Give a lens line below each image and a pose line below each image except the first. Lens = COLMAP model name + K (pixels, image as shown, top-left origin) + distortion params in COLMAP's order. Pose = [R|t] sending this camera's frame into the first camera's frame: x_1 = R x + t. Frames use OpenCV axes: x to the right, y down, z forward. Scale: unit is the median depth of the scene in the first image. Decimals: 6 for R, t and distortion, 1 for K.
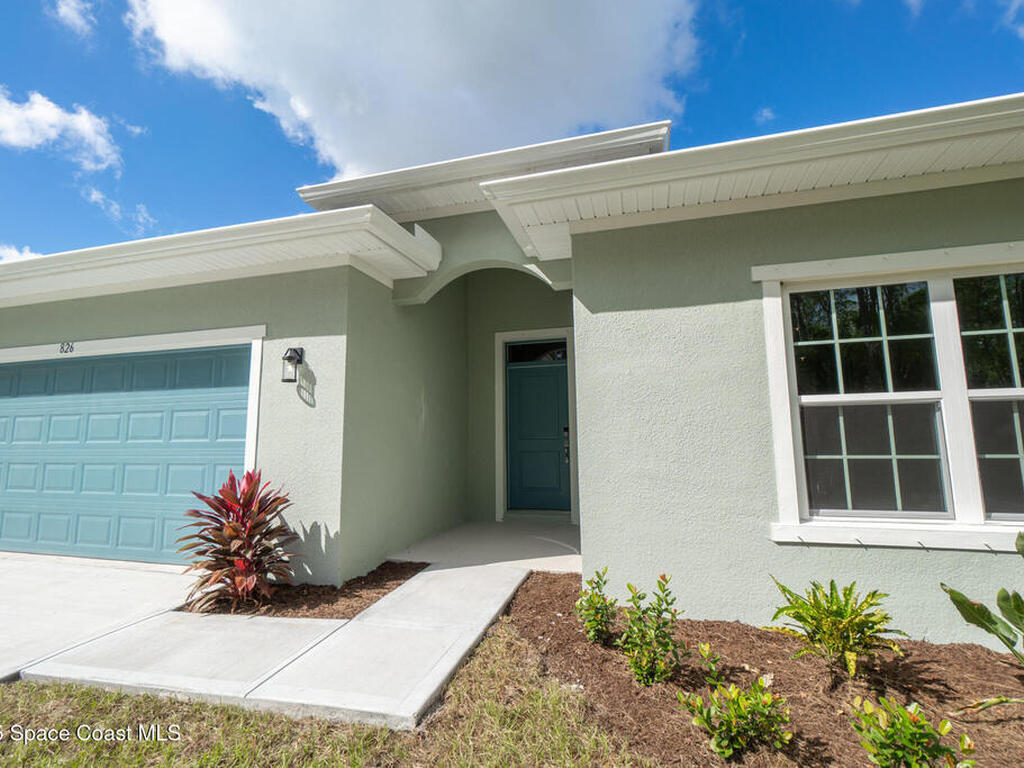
lens RADIAL K [[494.6, 0, 504.1], [0, 494.6, 380.4], [0, 0, 1]] dist [-0.005696, 0.001690]
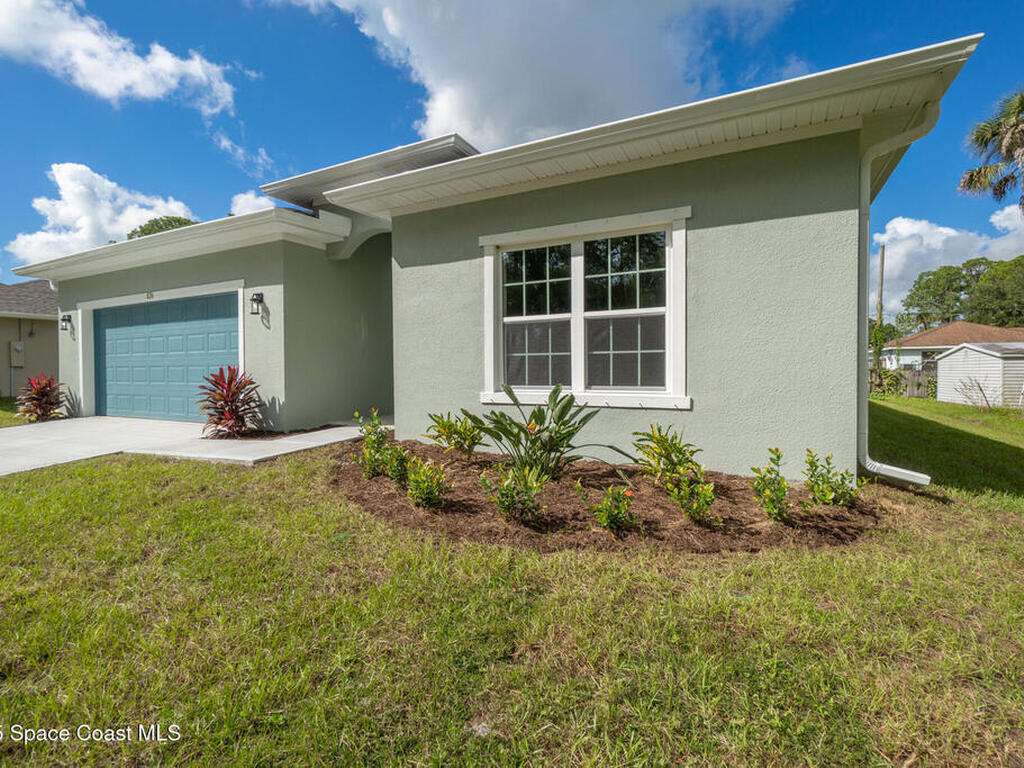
lens RADIAL K [[494.6, 0, 504.1], [0, 494.6, 380.4], [0, 0, 1]] dist [-0.005696, 0.001690]
pose [[0.979656, 0.008899, -0.200488, 0.785670], [0.020566, 0.989305, 0.144403, 0.000580], [0.199629, -0.145589, 0.968995, -0.519171]]
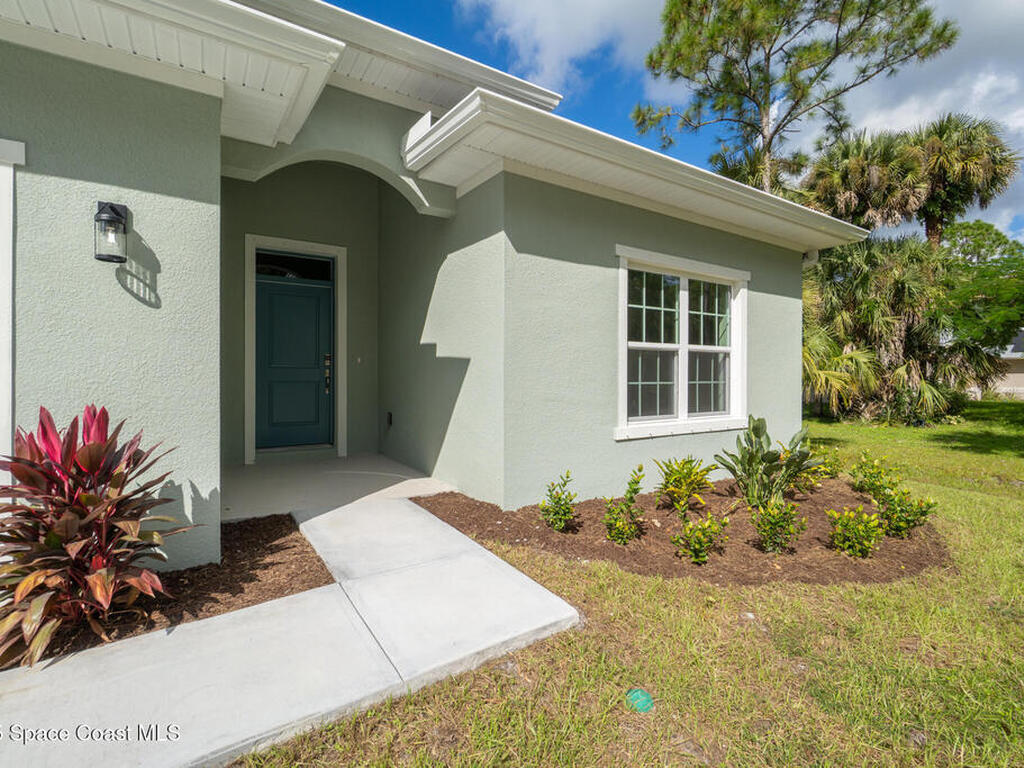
lens RADIAL K [[494.6, 0, 504.1], [0, 494.6, 380.4], [0, 0, 1]] dist [-0.005696, 0.001690]
pose [[0.654571, 0.004435, 0.755987, -0.623085], [-0.103297, 0.991129, 0.083626, 0.051386], [-0.748910, -0.132831, 0.649223, 0.262418]]
